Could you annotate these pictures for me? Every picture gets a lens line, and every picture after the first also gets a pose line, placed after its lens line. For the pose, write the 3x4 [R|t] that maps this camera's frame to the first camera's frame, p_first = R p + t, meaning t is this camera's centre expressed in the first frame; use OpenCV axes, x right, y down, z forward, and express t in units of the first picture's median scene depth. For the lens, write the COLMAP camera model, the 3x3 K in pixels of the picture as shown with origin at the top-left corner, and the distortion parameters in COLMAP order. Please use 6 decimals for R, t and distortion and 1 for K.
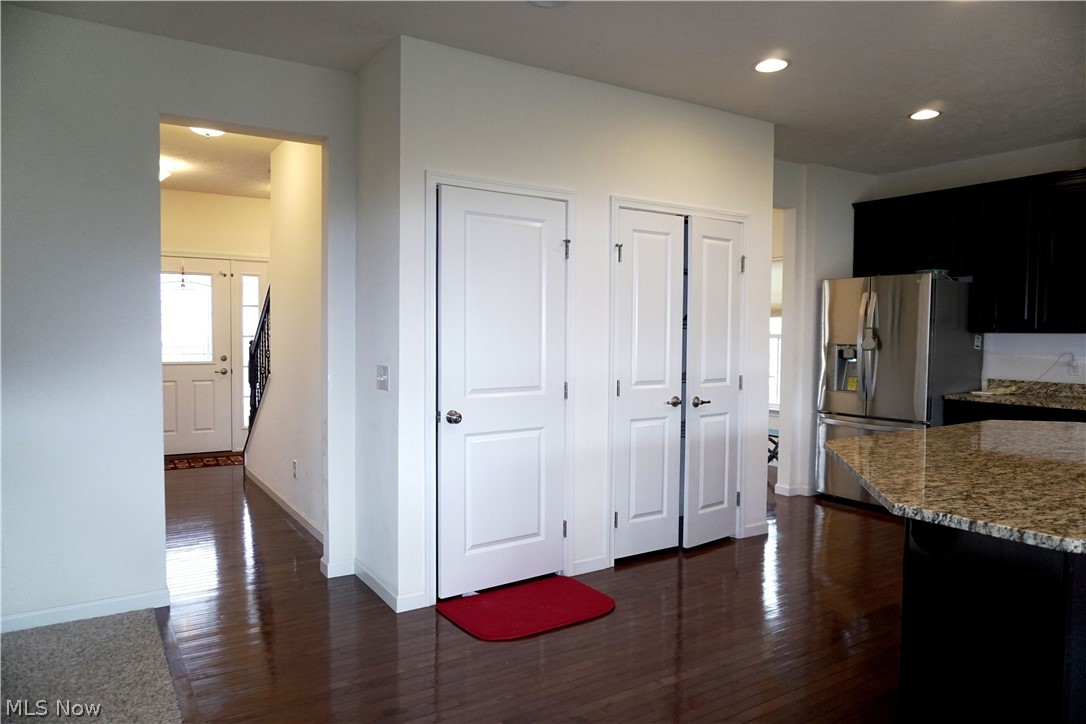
lens RADIAL K [[730.1, 0, 543.0], [0, 730.1, 362.0], [0, 0, 1]] dist [-0.052629, 0.042985]
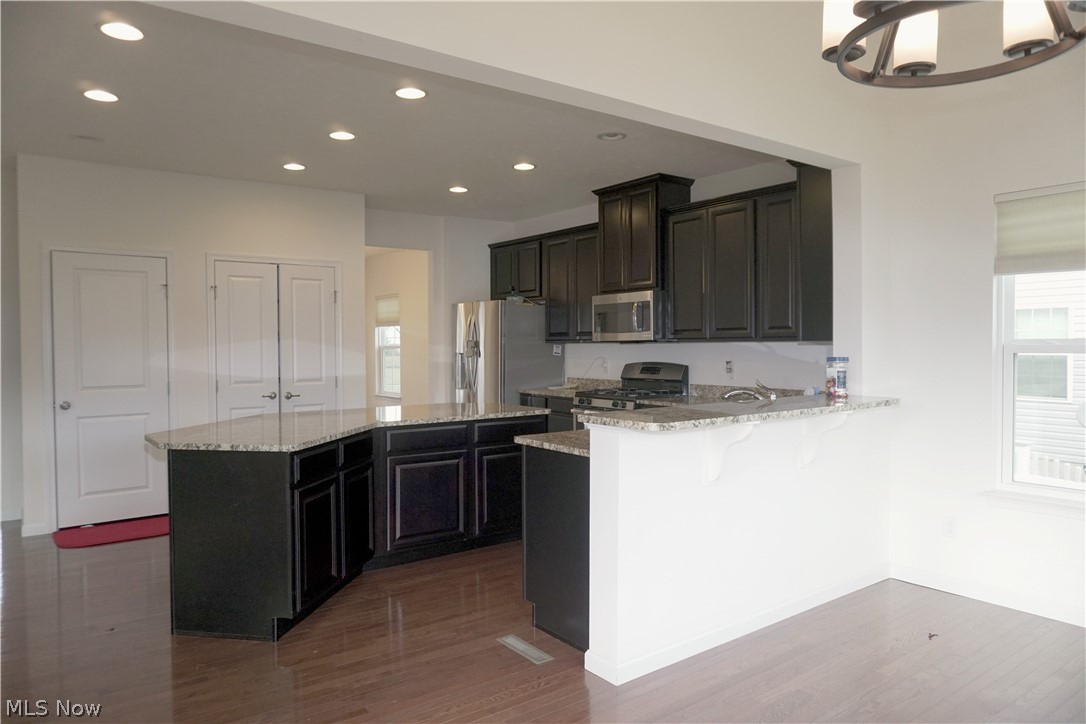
lens RADIAL K [[730.1, 0, 543.0], [0, 730.1, 362.0], [0, 0, 1]] dist [-0.052629, 0.042985]
pose [[0.997793, -0.014175, 0.064867, 0.523922], [0.015206, 0.999765, -0.015425, 0.016191], [-0.064634, 0.016378, 0.997775, -0.371334]]
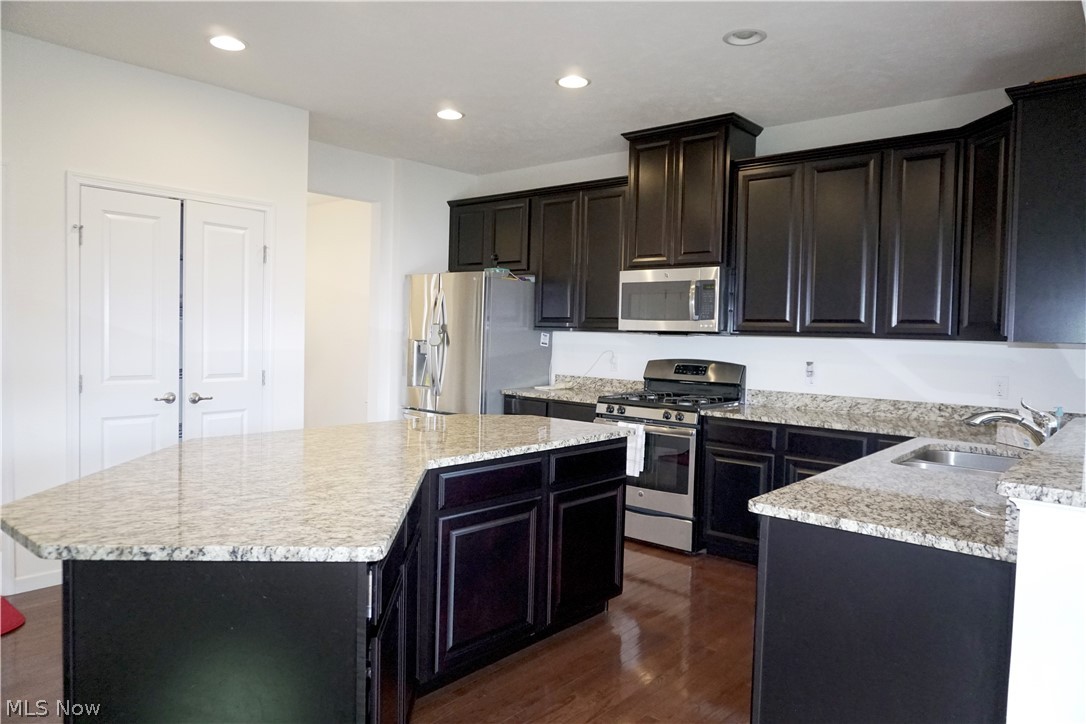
lens RADIAL K [[730.1, 0, 543.0], [0, 730.1, 362.0], [0, 0, 1]] dist [-0.052629, 0.042985]
pose [[0.960571, 0.005519, 0.277982, 0.328046], [-0.007058, 0.999965, 0.004537, 0.000485], [-0.277947, -0.006321, 0.960576, -0.019683]]
